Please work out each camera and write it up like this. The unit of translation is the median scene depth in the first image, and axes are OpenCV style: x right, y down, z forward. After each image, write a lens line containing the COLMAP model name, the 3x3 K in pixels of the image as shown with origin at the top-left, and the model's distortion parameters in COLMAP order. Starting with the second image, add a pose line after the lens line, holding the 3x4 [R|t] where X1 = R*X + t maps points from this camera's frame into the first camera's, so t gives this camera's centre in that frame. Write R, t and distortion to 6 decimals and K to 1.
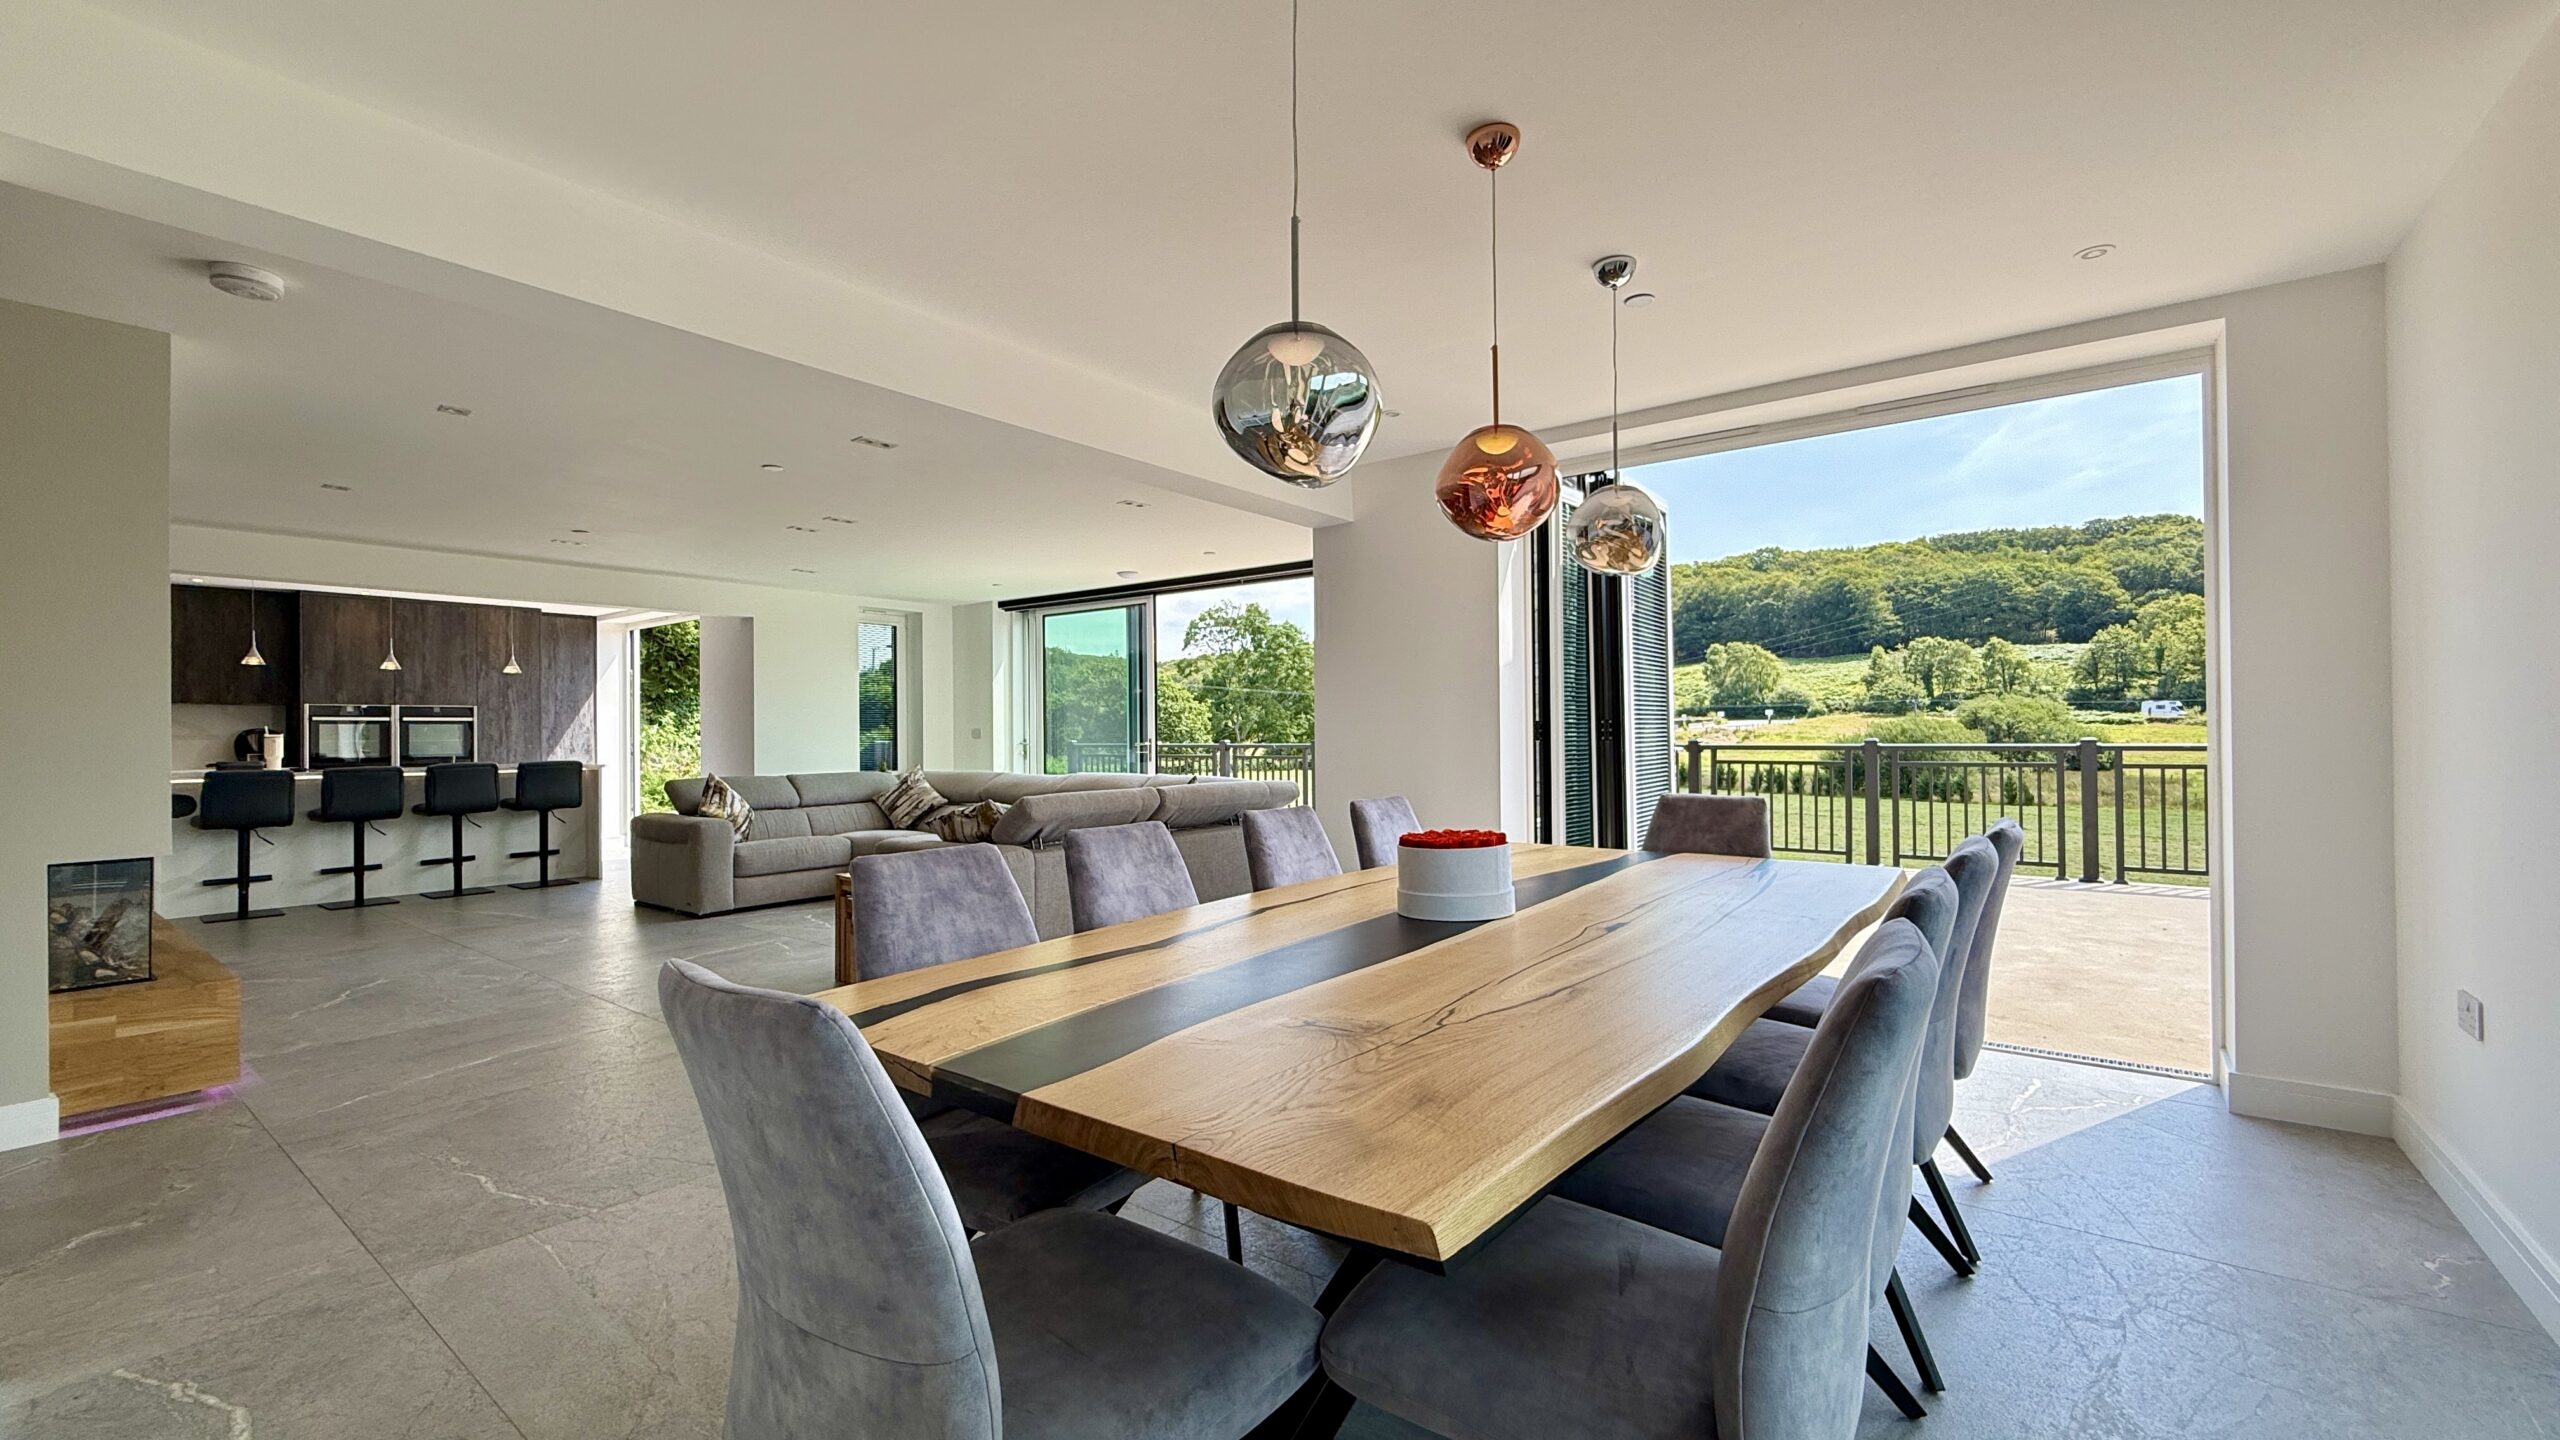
lens RADIAL K [[1008.3, 0, 1275.2], [0, 1008.3, 725.1], [0, 0, 1]] dist [0.003459, 0.000015]
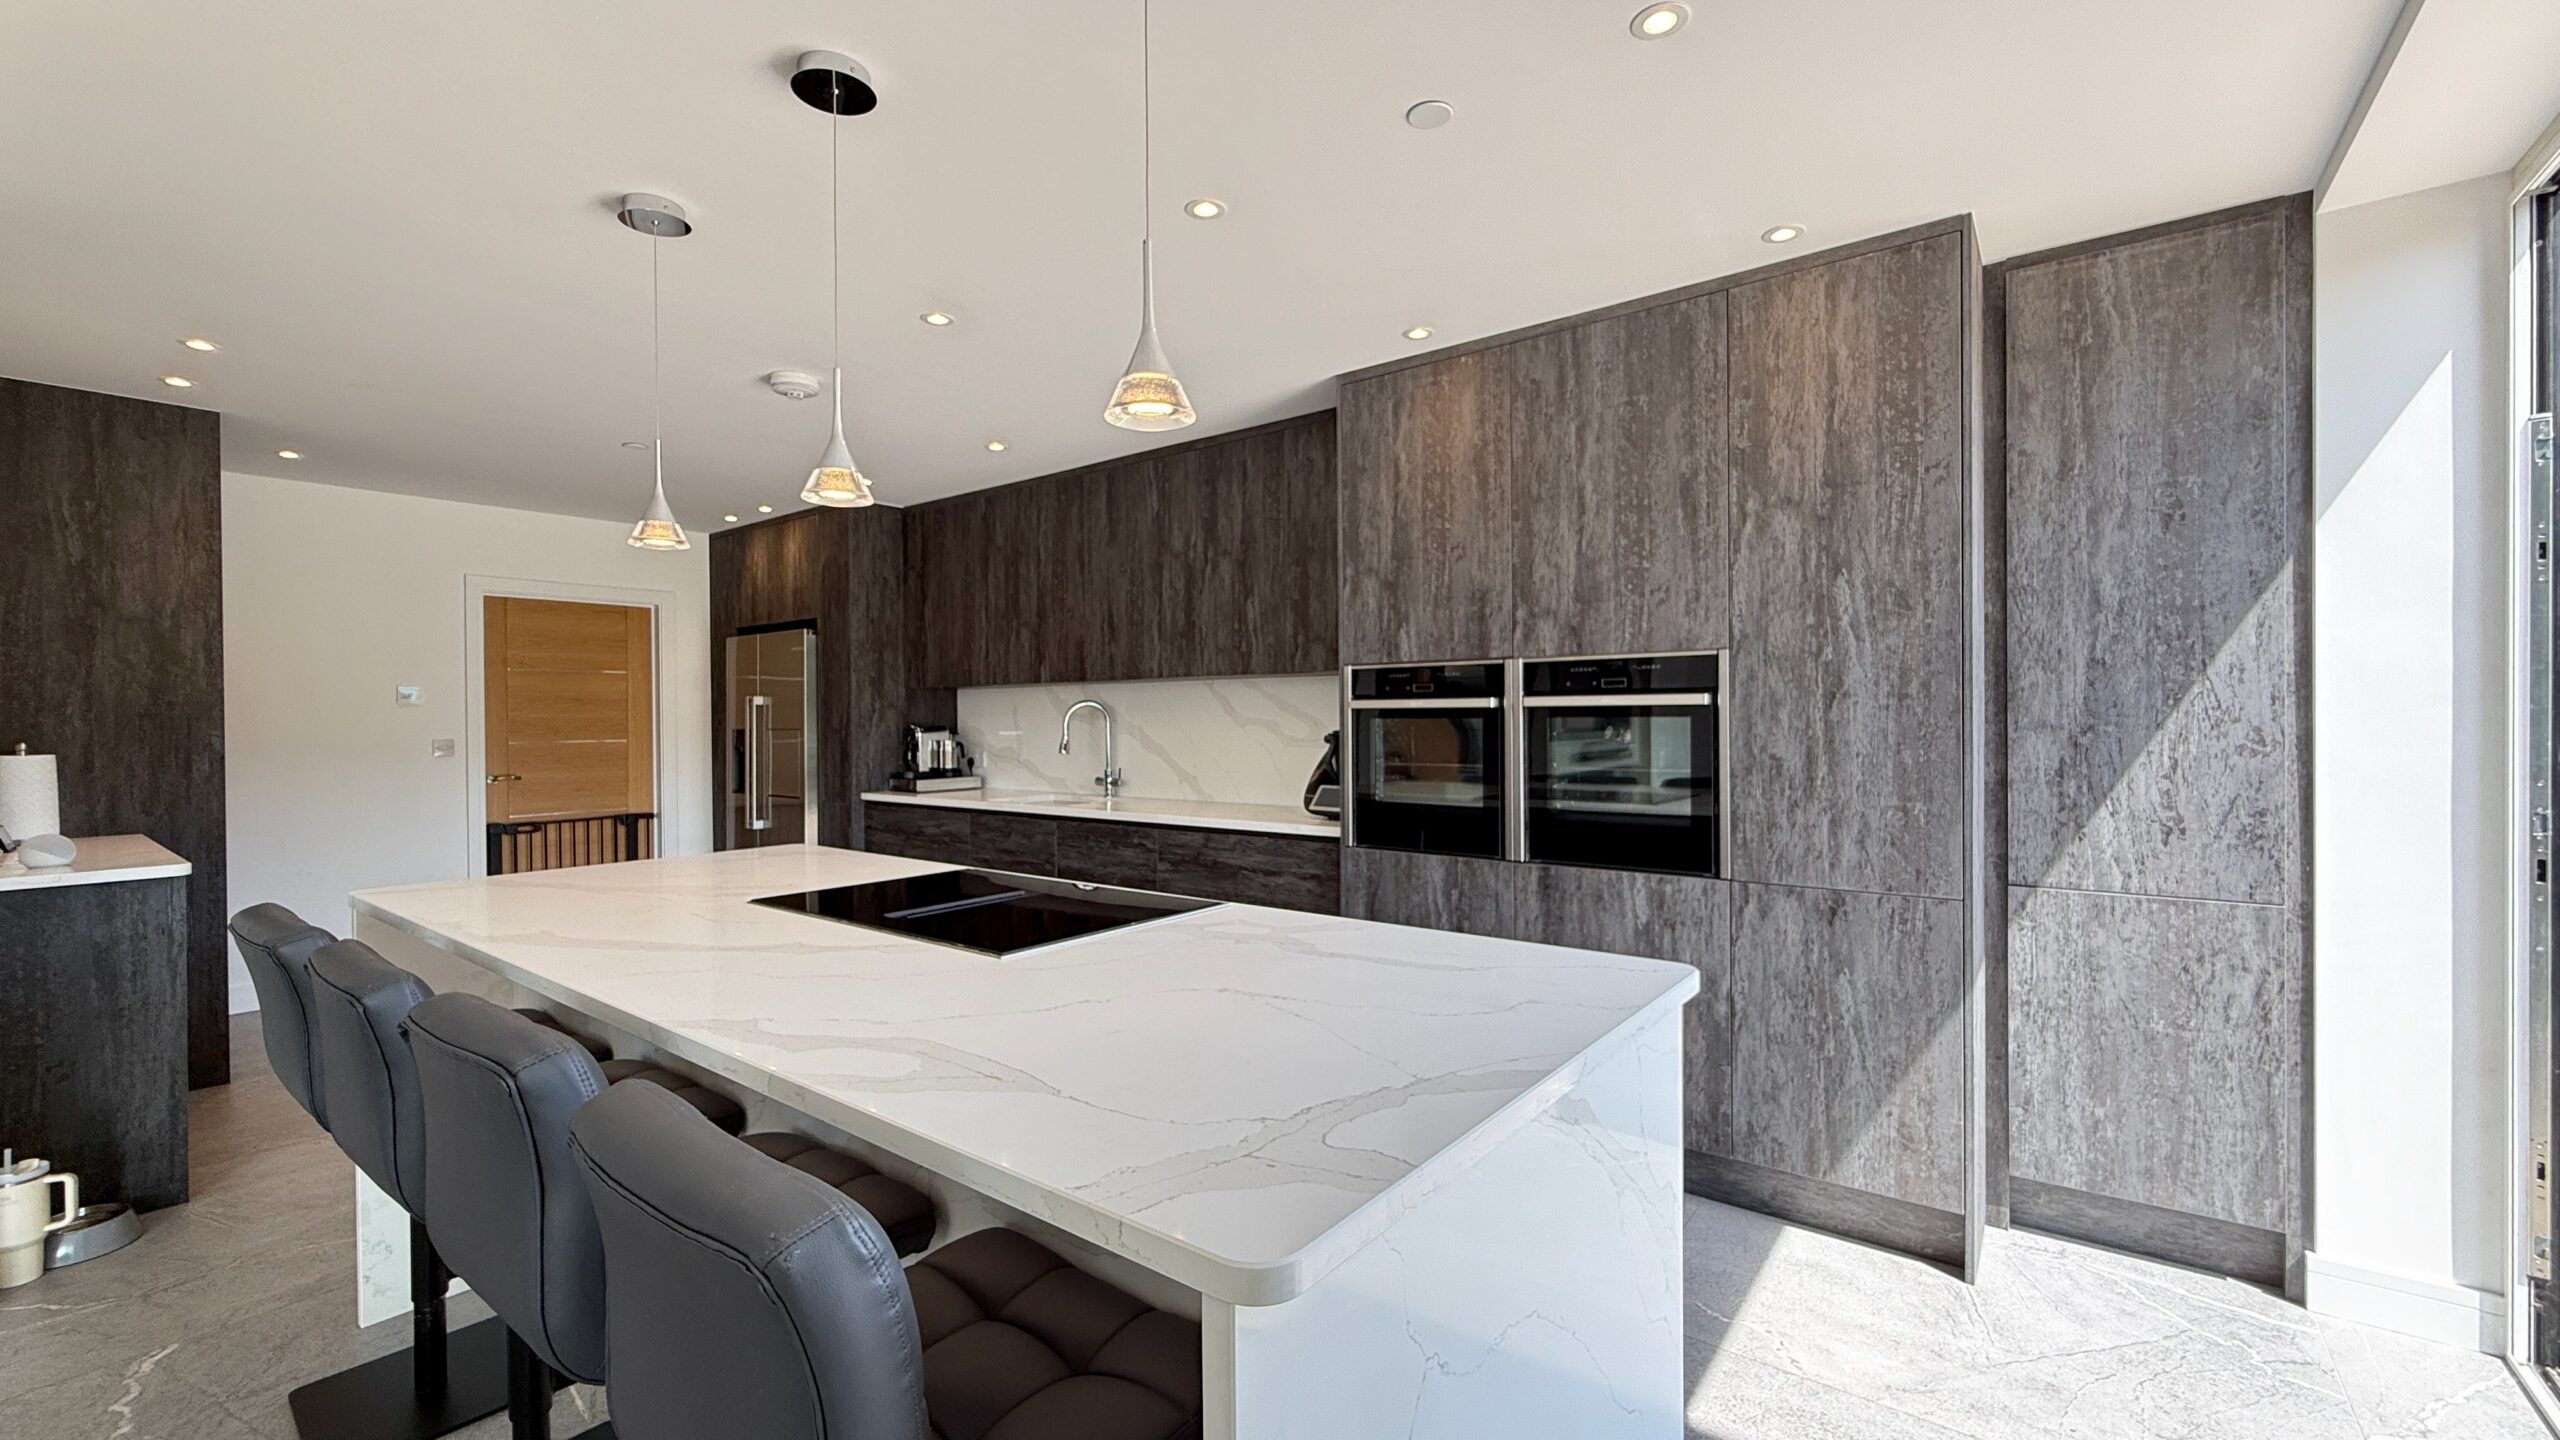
lens RADIAL K [[1008.3, 0, 1277.4], [0, 1008.3, 724.5], [0, 0, 1]] dist [0.003459, 0.000015]
pose [[-0.015079, 0.010987, -0.999826, -0.520999], [0.005506, 0.999925, 0.010905, -0.002573], [0.999871, -0.005340, -0.015139, 0.890812]]
